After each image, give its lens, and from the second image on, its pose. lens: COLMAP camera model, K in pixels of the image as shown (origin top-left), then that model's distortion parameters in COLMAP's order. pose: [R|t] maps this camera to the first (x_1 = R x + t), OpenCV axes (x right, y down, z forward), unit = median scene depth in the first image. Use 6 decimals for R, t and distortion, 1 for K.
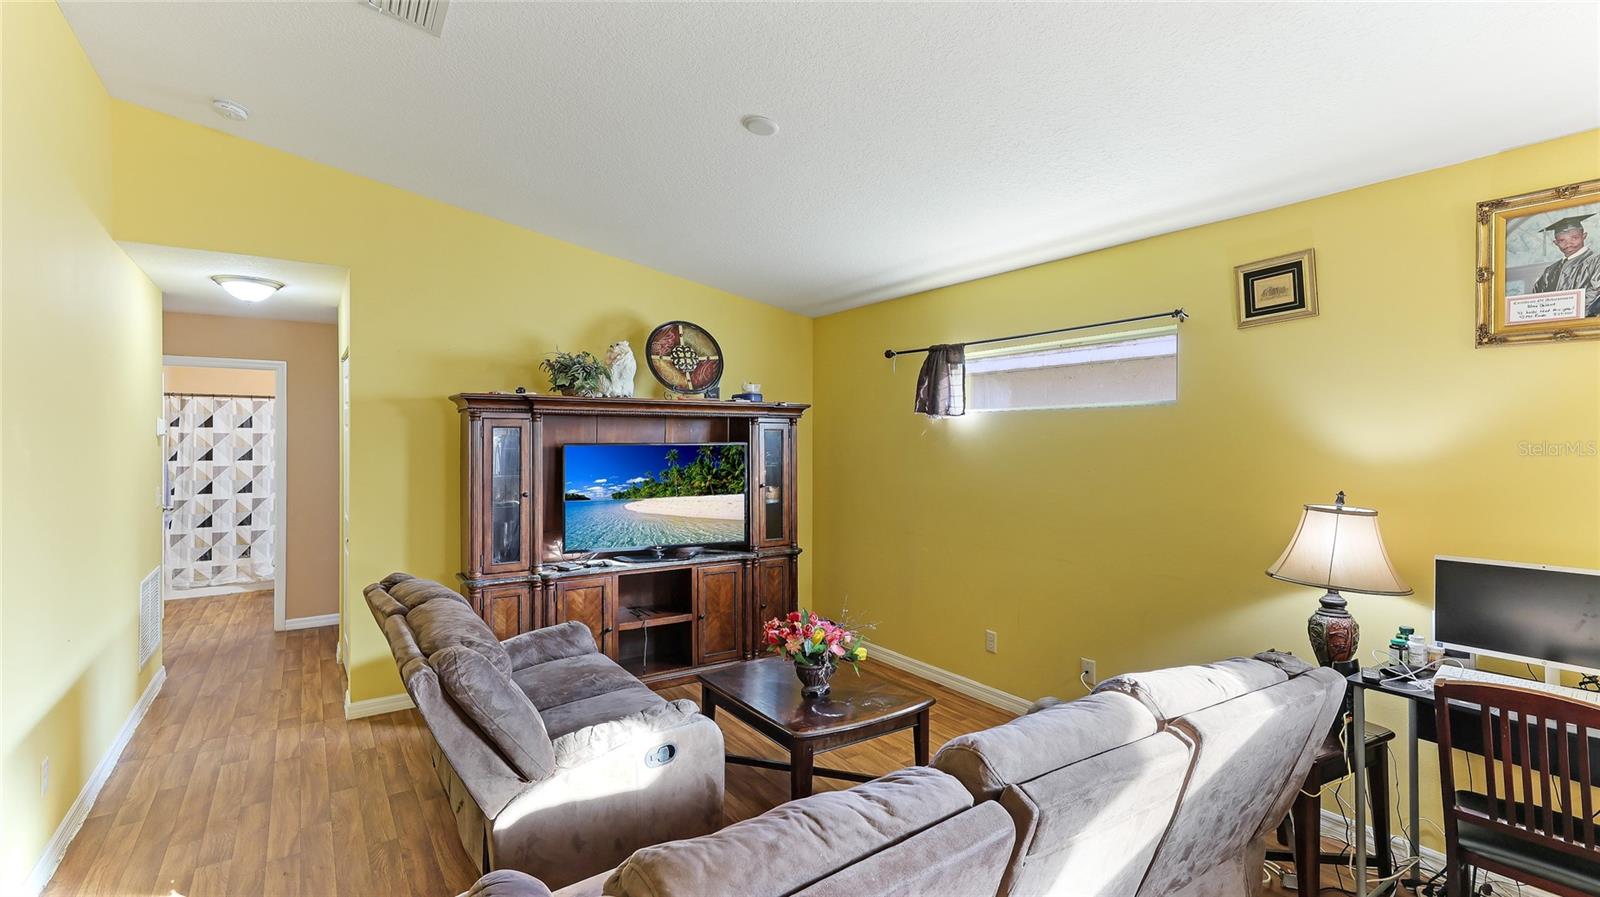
lens RADIAL K [[727.9, 0, 815.6], [0, 727.9, 440.0], [0, 0, 1]] dist [0.000435, 0.000919]
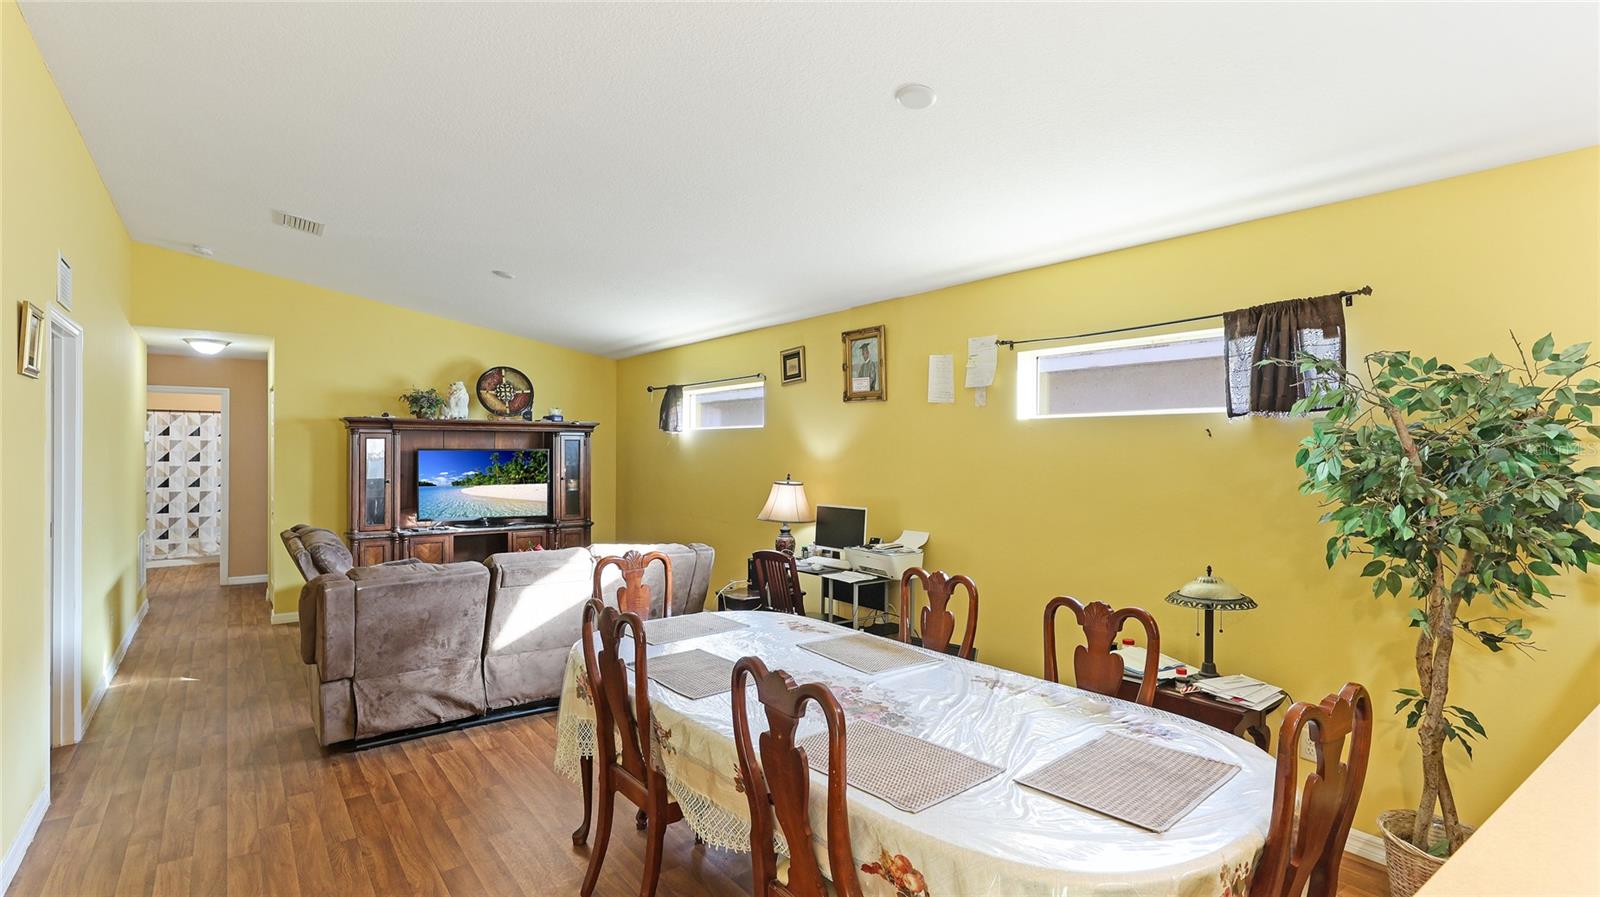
lens RADIAL K [[716.3, 0, 799.2], [0, 716.3, 447.6], [0, 0, 1]] dist [-0.024190, -0.000668]
pose [[0.998080, 0.004296, 0.061784, 0.324400], [-0.004246, 0.999991, -0.000945, 0.000090], [-0.061788, 0.000681, 0.998089, -0.482890]]
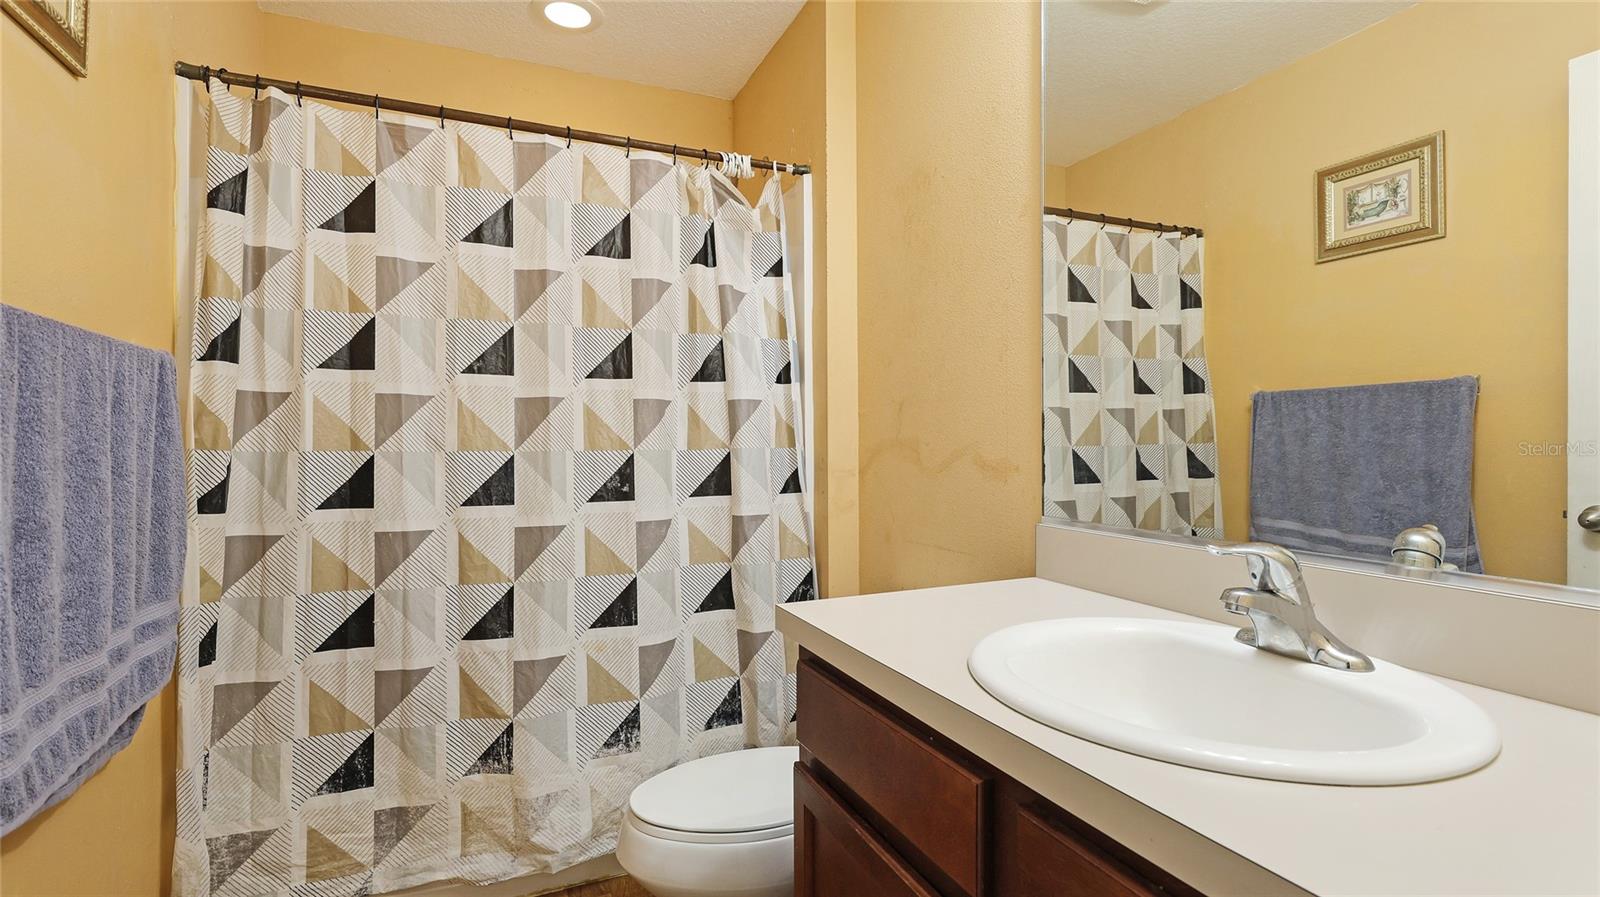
lens RADIAL K [[727.9, 0, 787.9], [0, 727.9, 452.8], [0, 0, 1]] dist [0.000435, 0.000919]
pose [[0.972753, -0.005291, -0.231783, -1.019800], [0.005831, 0.999982, 0.001642, 0.089343], [0.231770, -0.002949, 0.972766, 1.272136]]
